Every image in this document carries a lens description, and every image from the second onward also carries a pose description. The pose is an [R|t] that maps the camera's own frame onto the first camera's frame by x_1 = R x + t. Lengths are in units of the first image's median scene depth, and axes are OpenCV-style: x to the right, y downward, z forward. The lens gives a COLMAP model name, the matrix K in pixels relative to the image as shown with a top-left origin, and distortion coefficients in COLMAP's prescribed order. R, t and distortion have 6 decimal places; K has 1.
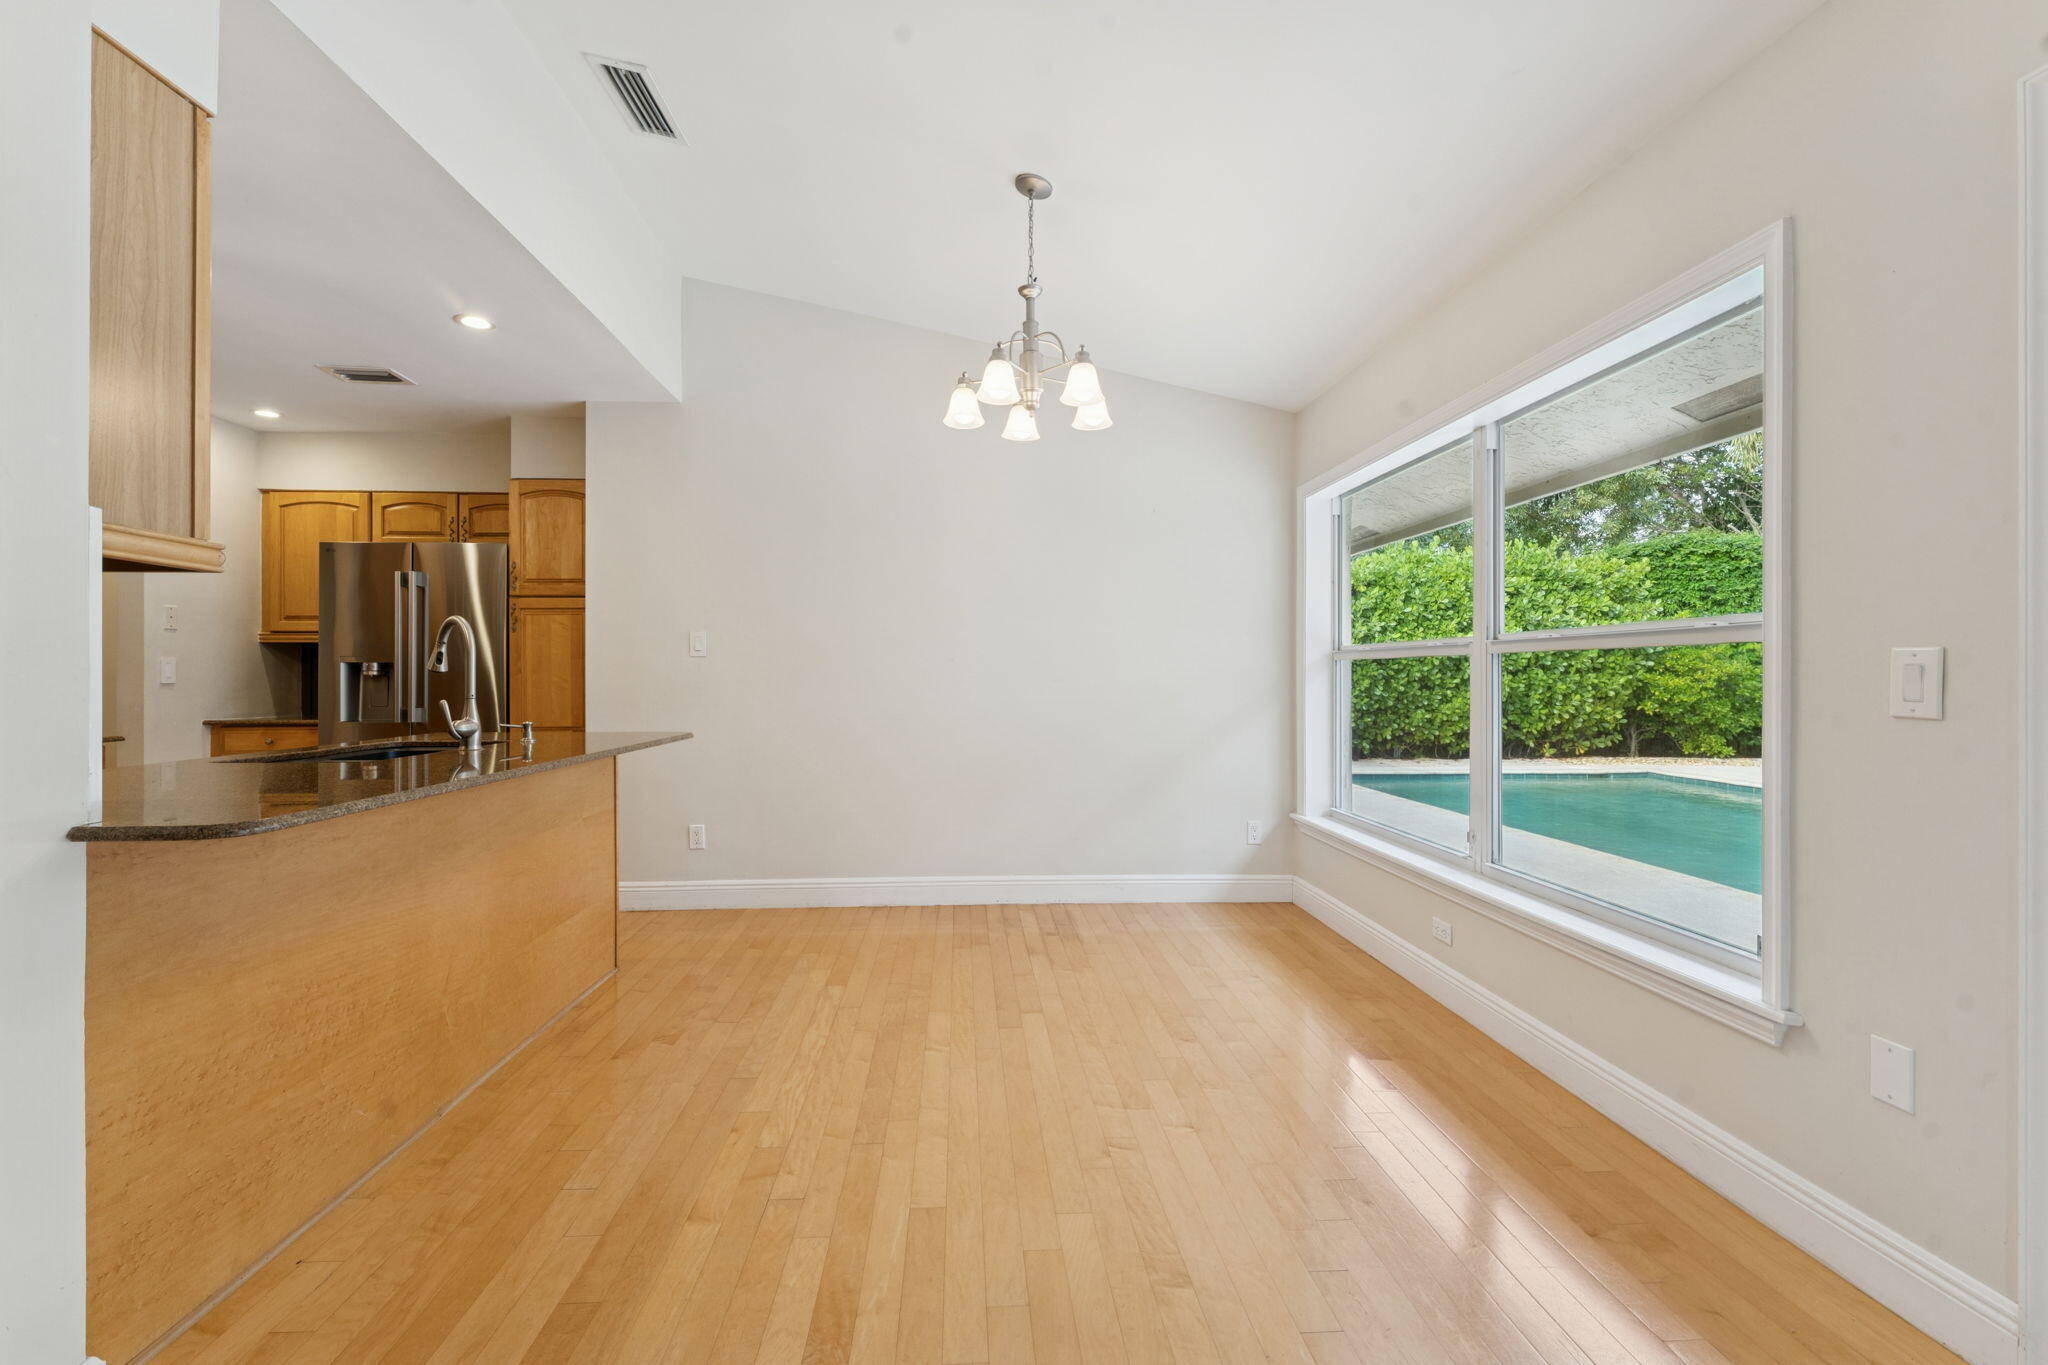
lens RADIAL K [[868.3, 0, 1006.3], [0, 868.3, 676.2], [0, 0, 1]] dist [-0.000829, -0.000178]
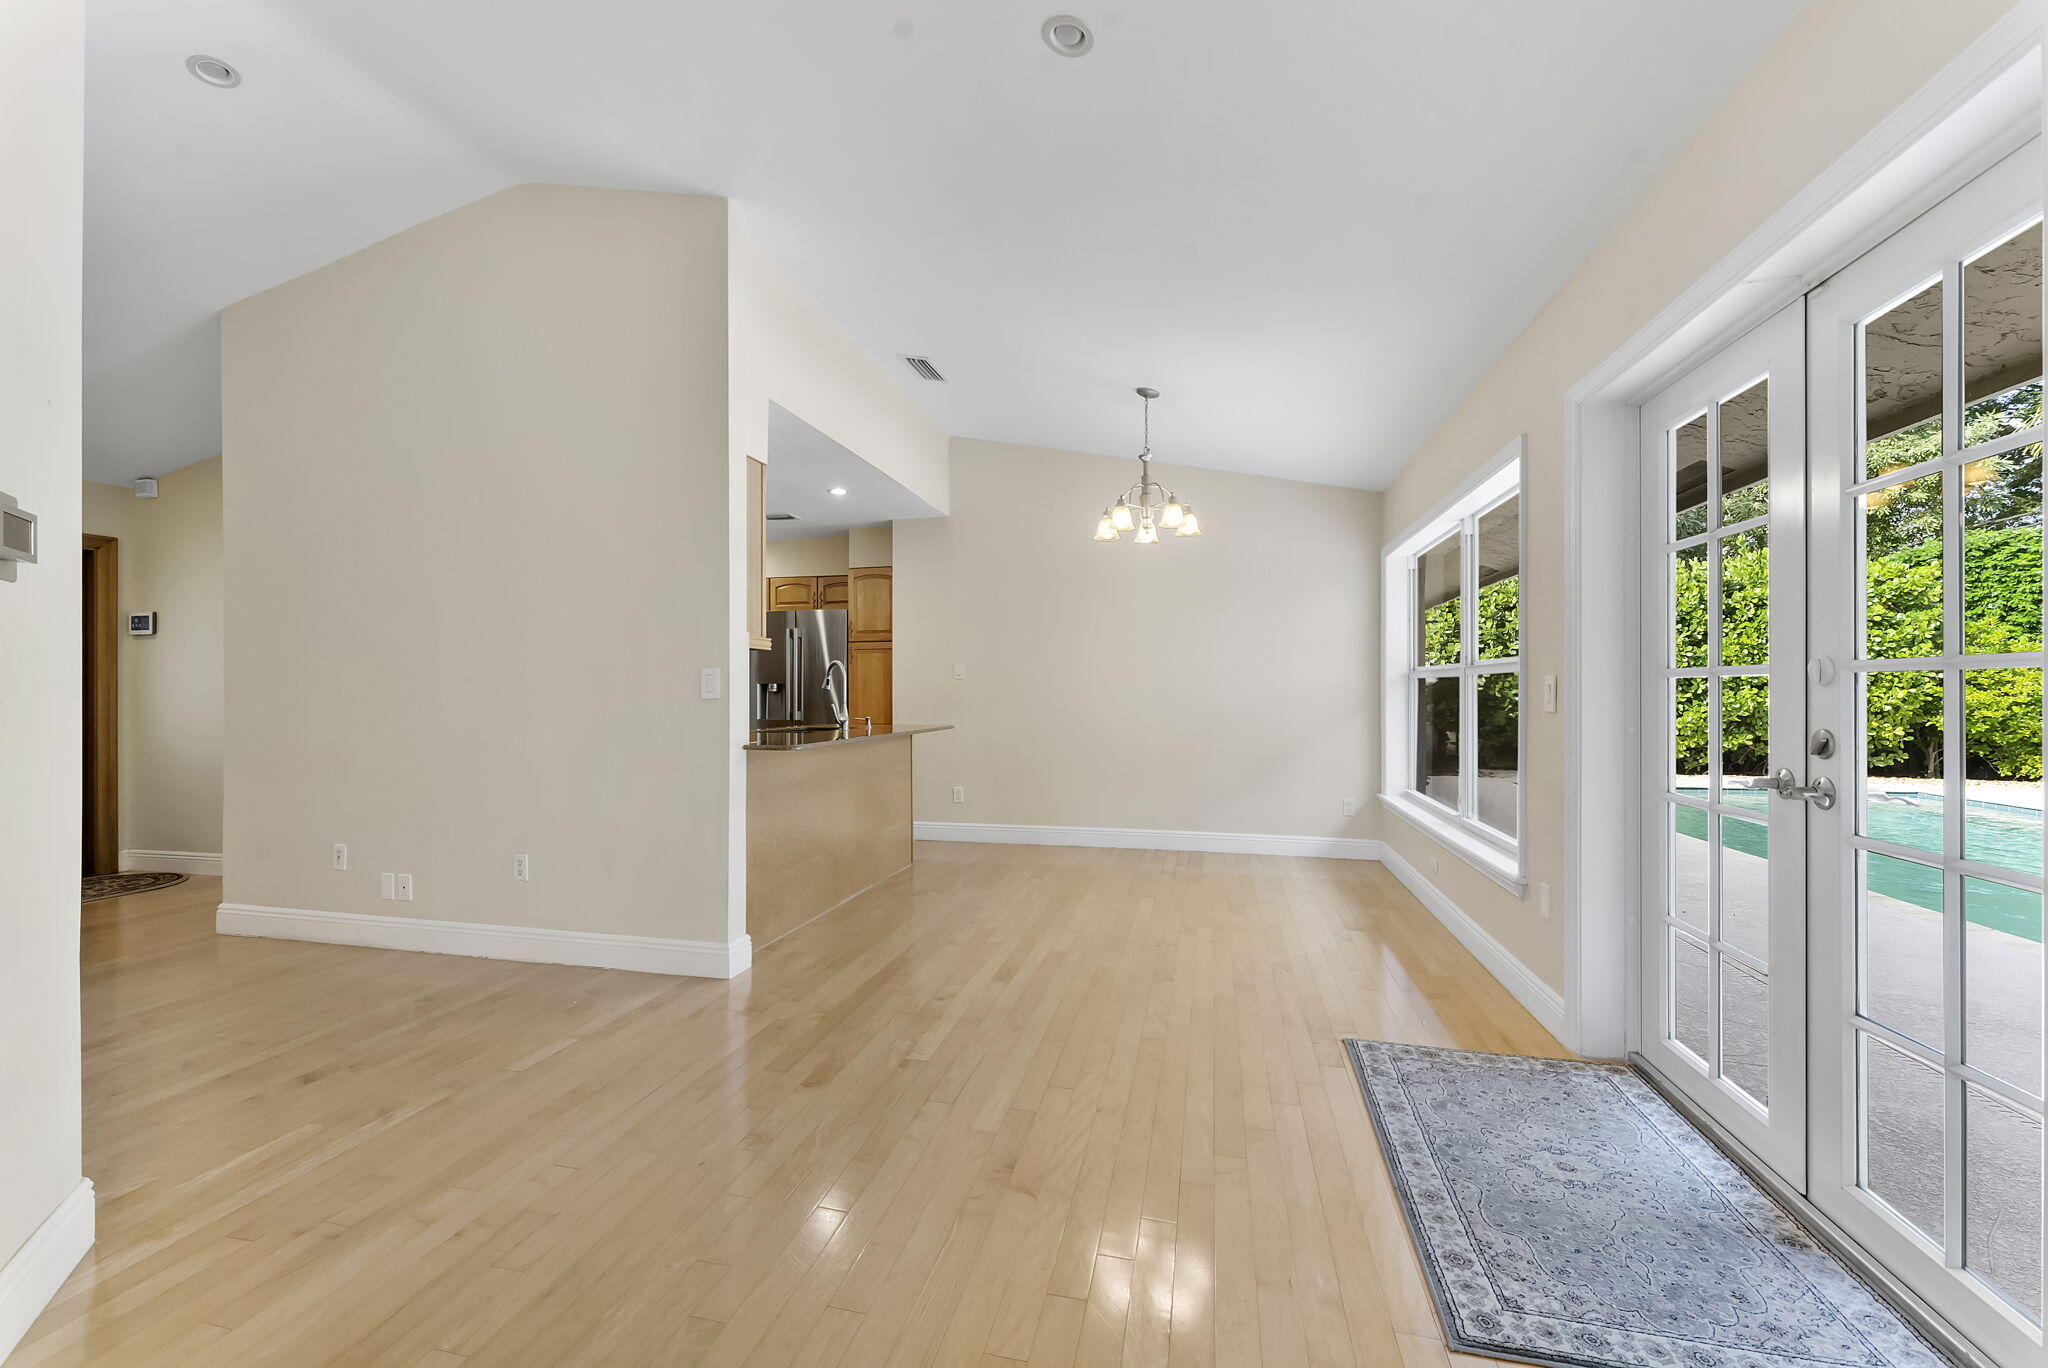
lens RADIAL K [[830.7, 0, 1013.1], [0, 830.7, 693.3], [0, 0, 1]] dist [0.003307, 0.000019]
pose [[0.958500, -0.001381, -0.285088, 0.144542], [0.002010, 0.999996, 0.001914, 0.000176], [0.285084, -0.002408, 0.958499, -0.357675]]
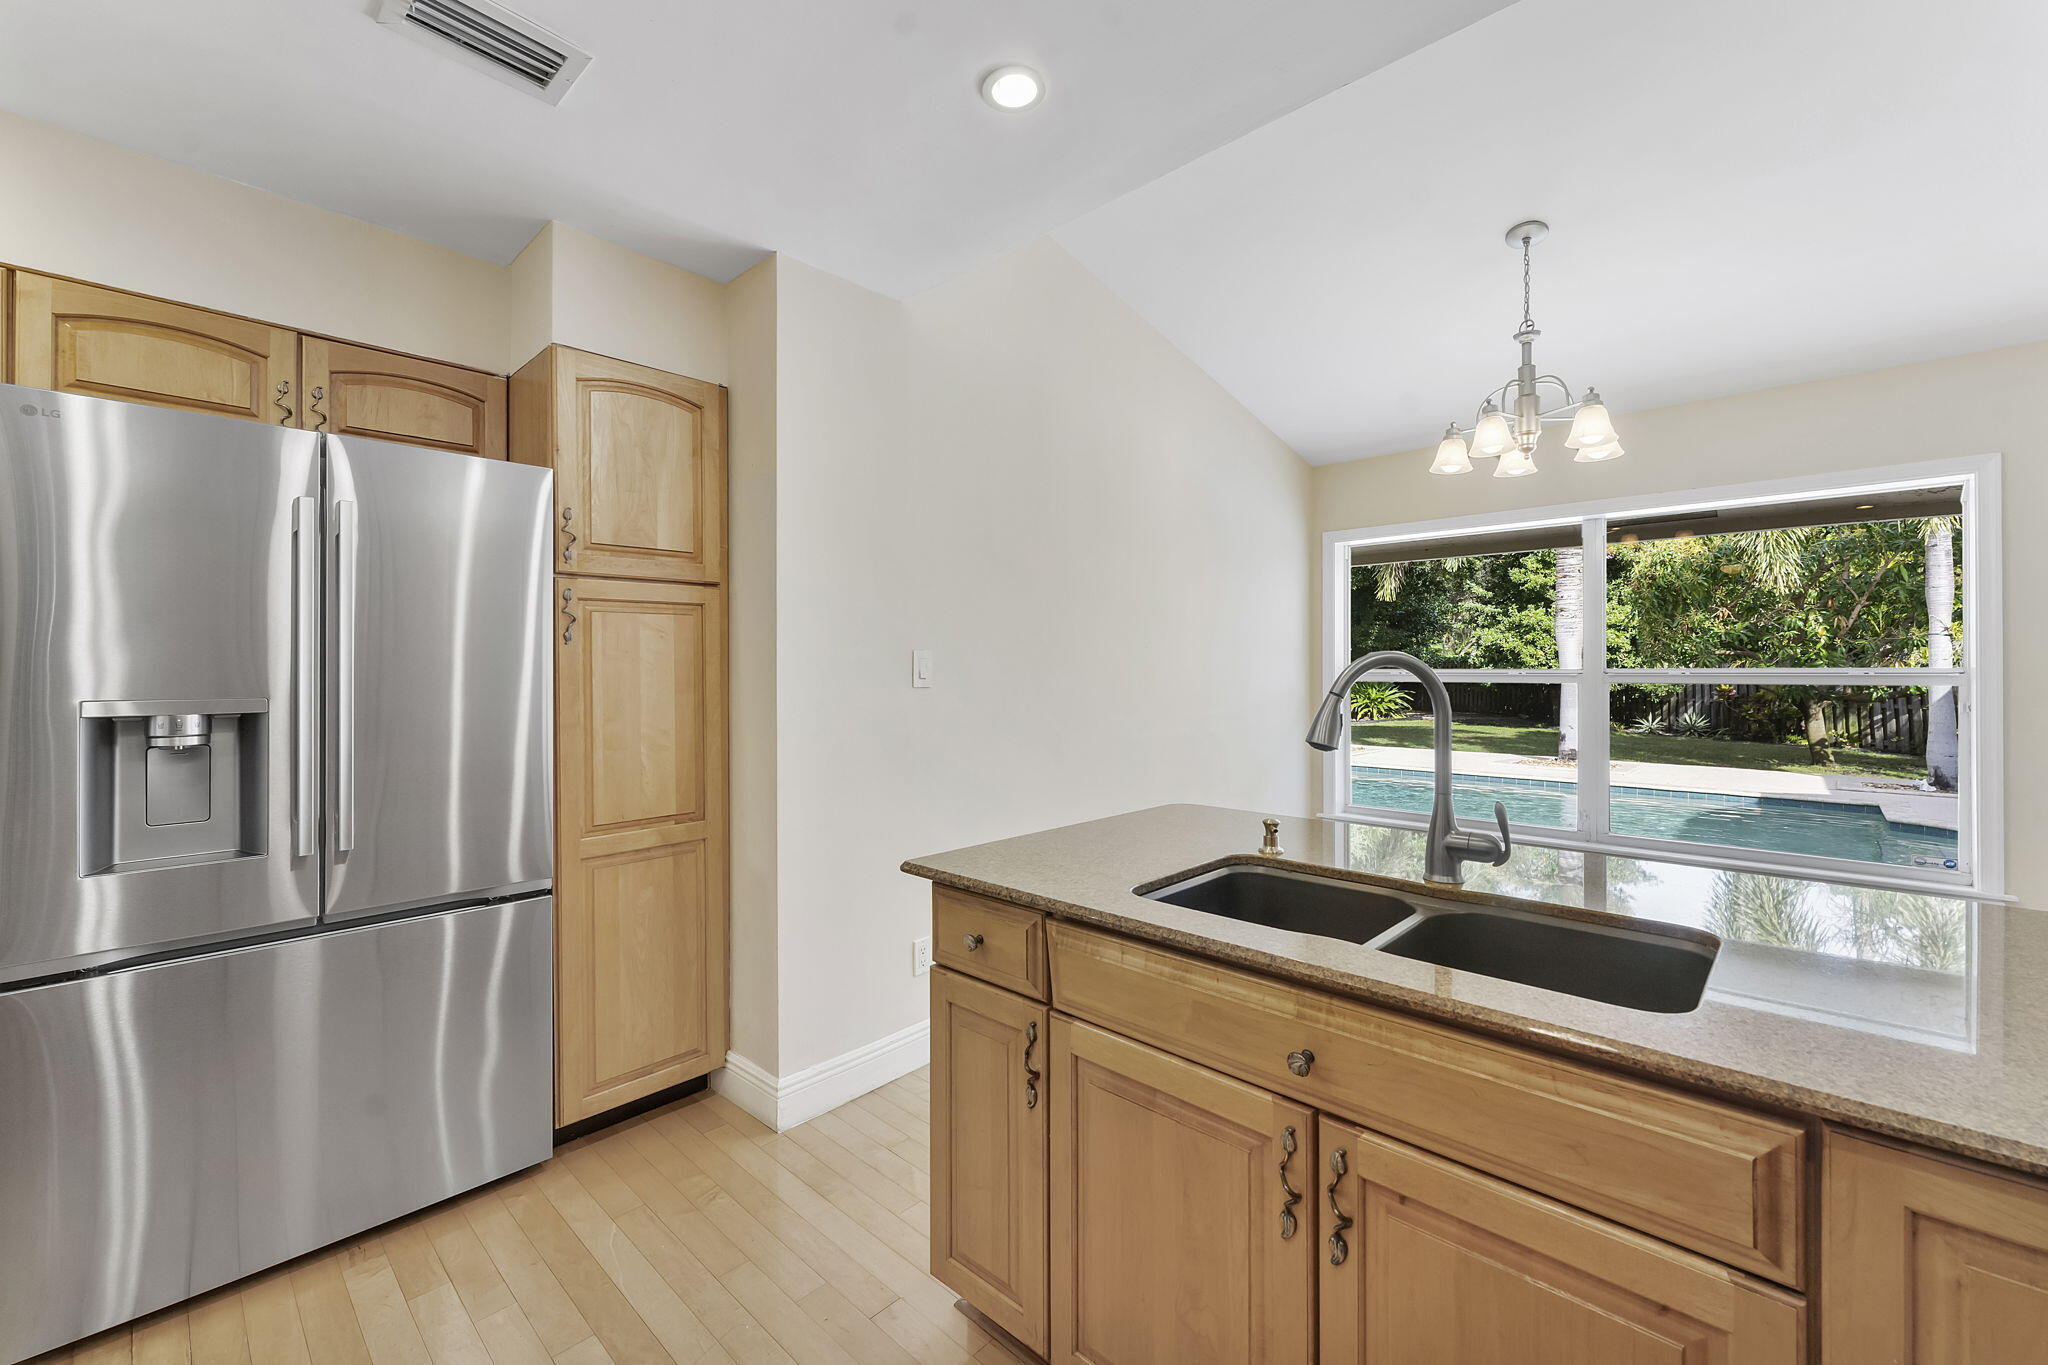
lens RADIAL K [[836.4, 0, 1026.9], [0, 836.4, 664.0], [0, 0, 1]] dist [-0.001474, -0.000177]
pose [[0.721818, 0.000854, 0.692083, -0.671691], [0.003939, 0.999978, -0.005343, -0.032939], [-0.692072, 0.006583, 0.721798, 0.427533]]
